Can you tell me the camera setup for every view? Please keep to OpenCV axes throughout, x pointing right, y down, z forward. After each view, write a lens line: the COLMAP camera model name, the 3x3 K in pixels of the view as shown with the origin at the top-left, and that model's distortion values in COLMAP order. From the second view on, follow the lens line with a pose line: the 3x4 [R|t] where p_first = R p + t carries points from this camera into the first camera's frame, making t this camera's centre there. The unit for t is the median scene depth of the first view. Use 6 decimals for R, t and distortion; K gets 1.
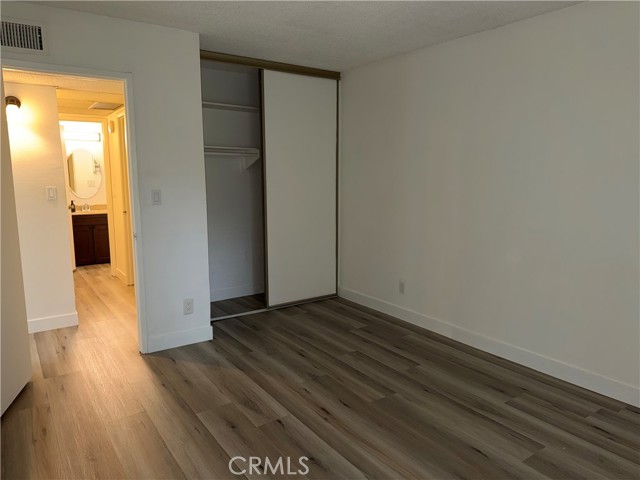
lens RADIAL K [[451.5, 0, 318.7], [0, 451.5, 242.2], [0, 0, 1]] dist [0.012354, -0.011224]
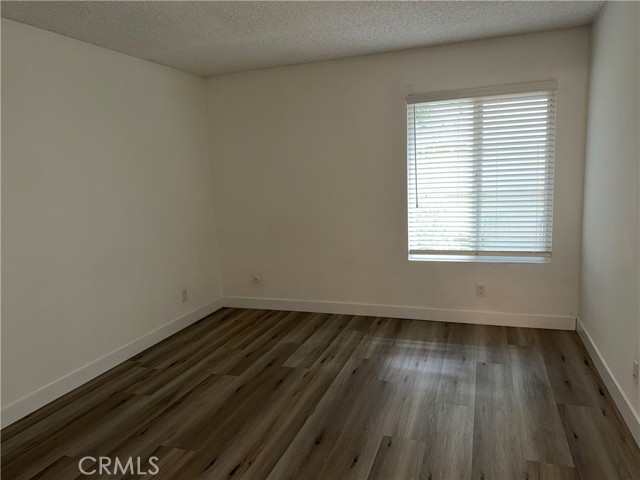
lens RADIAL K [[451.5, 0, 317.9], [0, 451.5, 241.6], [0, 0, 1]] dist [0.012354, -0.011224]
pose [[-0.570046, -0.104072, 0.814995, -0.695446], [0.172526, 0.954667, 0.242581, -0.204310], [-0.803295, 0.278890, -0.526249, 1.164320]]
